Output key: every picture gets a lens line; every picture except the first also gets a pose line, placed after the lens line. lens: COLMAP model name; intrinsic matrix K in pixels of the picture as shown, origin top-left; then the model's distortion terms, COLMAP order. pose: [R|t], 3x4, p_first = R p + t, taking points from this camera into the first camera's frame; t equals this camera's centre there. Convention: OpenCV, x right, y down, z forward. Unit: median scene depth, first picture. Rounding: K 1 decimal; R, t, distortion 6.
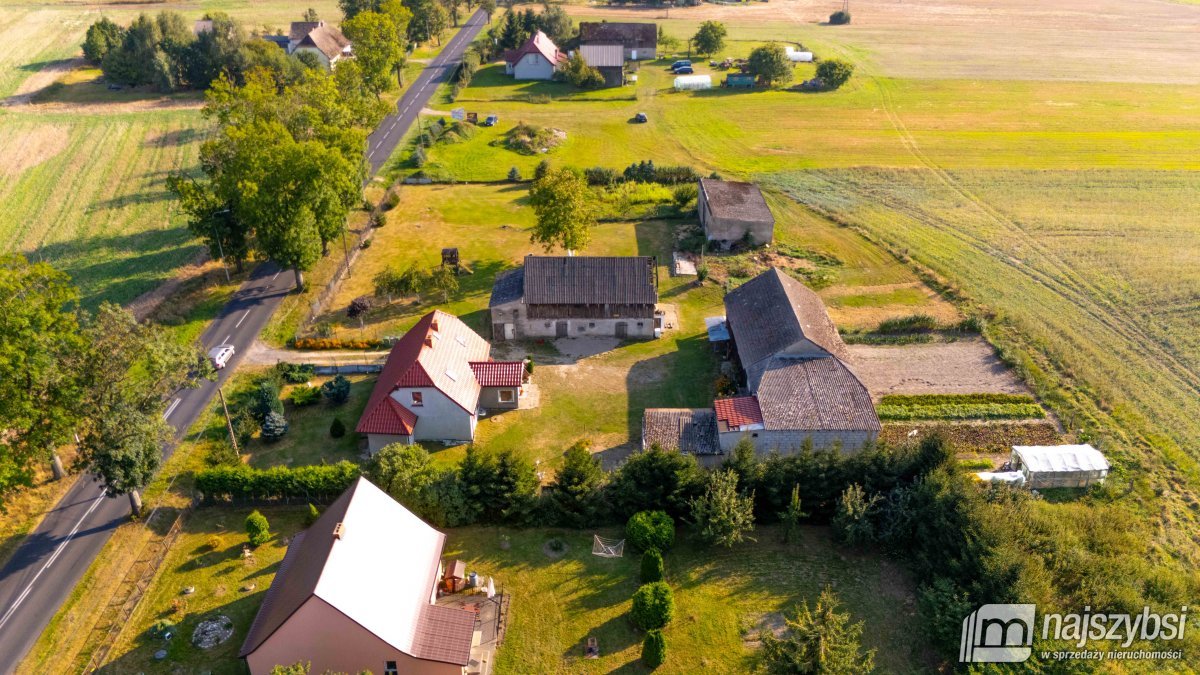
lens RADIAL K [[871.4, 0, 600.0], [0, 871.4, 337.5], [0, 0, 1]] dist [0.062474, -0.061462]
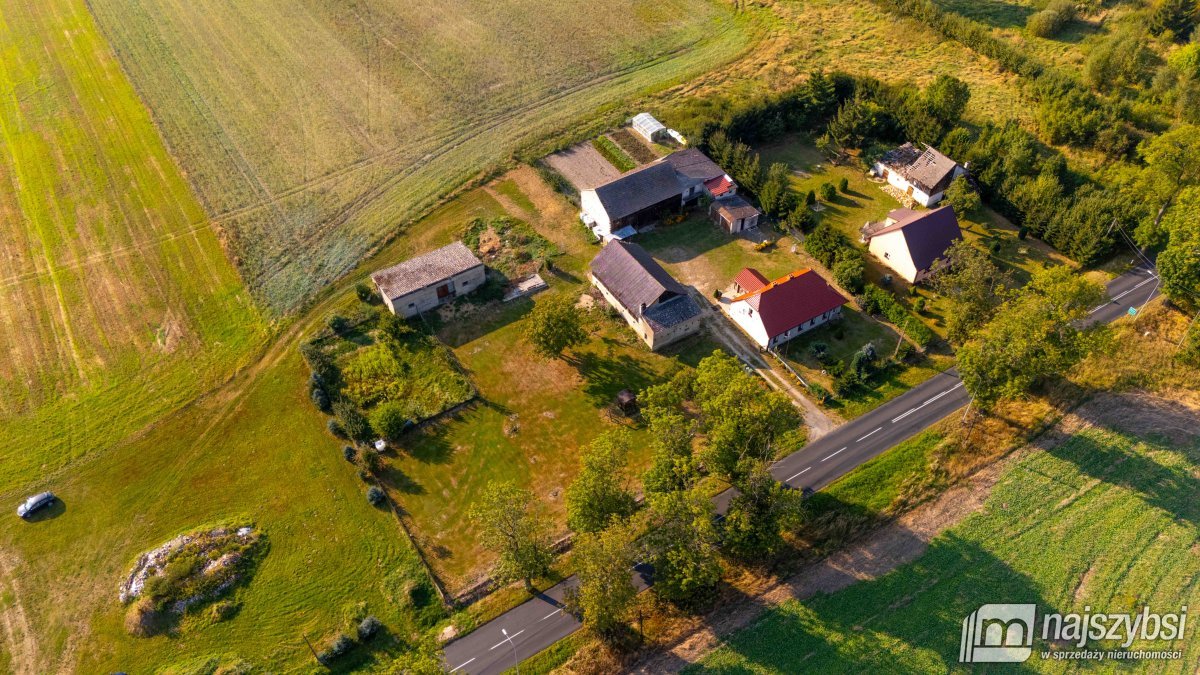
lens RADIAL K [[874.9, 0, 600.2], [0, 874.9, 346.2], [0, 0, 1]] dist [0.072778, -0.076229]
pose [[-0.527437, -0.608654, 0.592748, -0.672458], [0.419829, 0.419829, 0.804666, -0.899011], [-0.738616, 0.673263, 0.034097, 0.816259]]
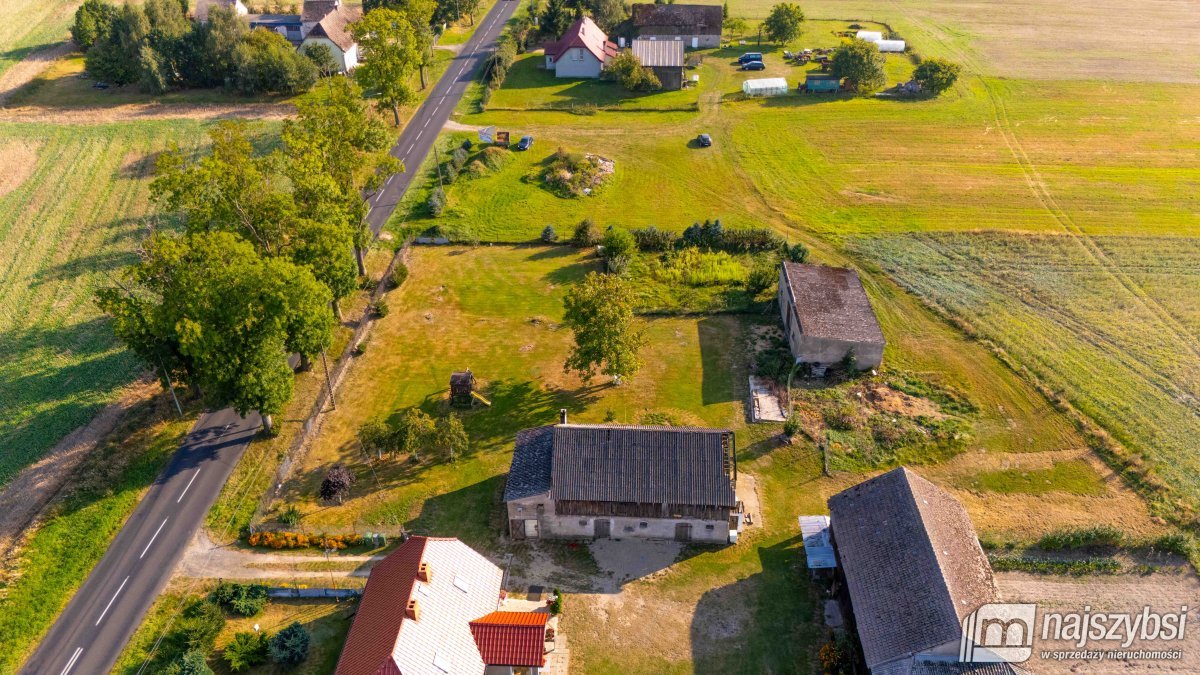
lens RADIAL K [[871.4, 0, 600.0], [0, 871.4, 337.5], [0, 0, 1]] dist [0.062474, -0.061462]
pose [[0.998591, 0.025668, -0.046435, -0.011677], [-0.022139, 0.996939, 0.074985, -0.169622], [0.048218, -0.073851, 0.996103, 0.203657]]
